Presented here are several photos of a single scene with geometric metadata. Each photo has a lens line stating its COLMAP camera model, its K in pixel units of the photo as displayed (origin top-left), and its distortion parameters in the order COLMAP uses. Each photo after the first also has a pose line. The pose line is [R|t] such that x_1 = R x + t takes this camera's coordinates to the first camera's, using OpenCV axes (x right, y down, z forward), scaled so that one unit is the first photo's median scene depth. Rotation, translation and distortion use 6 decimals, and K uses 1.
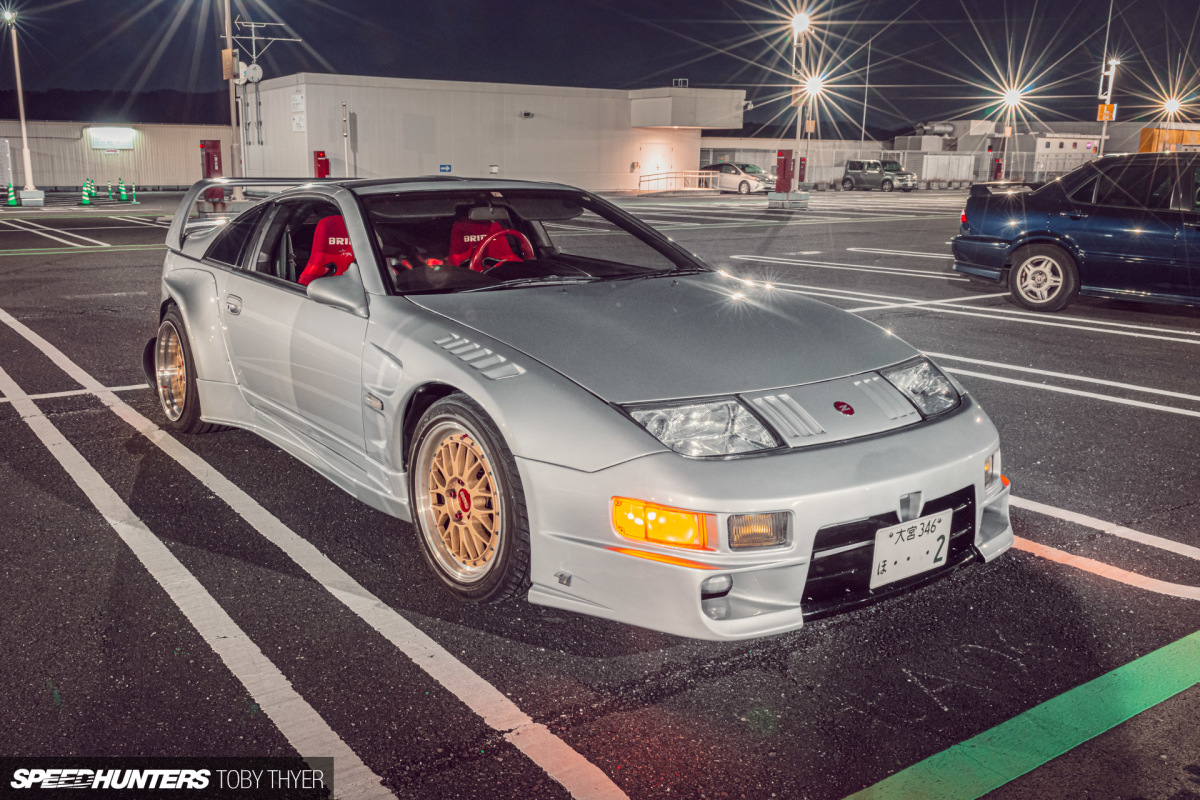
lens RADIAL K [[1056.8, 0, 535.8], [0, 1056.8, 404.3], [0, 0, 1]] dist [-0.000255, -0.007603]
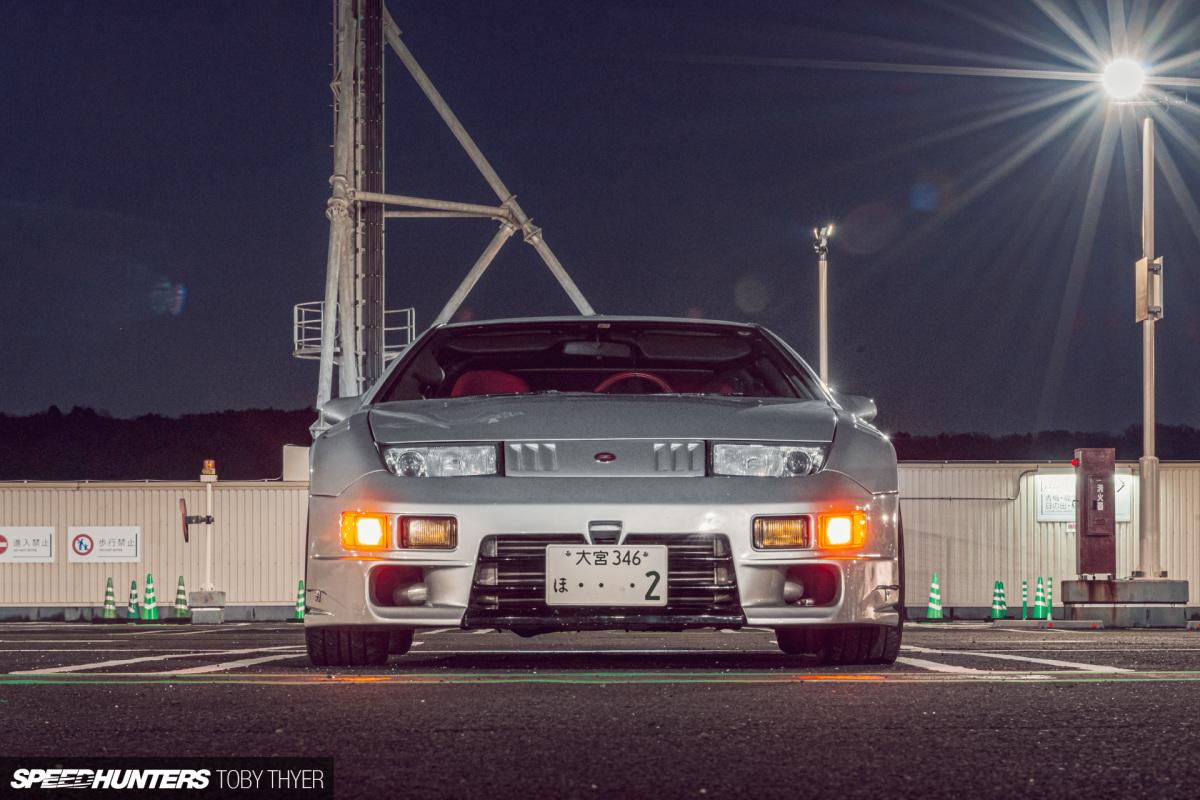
lens RADIAL K [[2982.3, 0, 600.8], [0, 2982.3, 601.5], [0, 0, 1]] dist [0.251530, -4.055663]
pose [[0.831014, -0.007749, -0.556197, 1.521443], [-0.116746, 0.975203, -0.188016, 0.547462], [0.543862, 0.221178, 0.809503, -1.029627]]
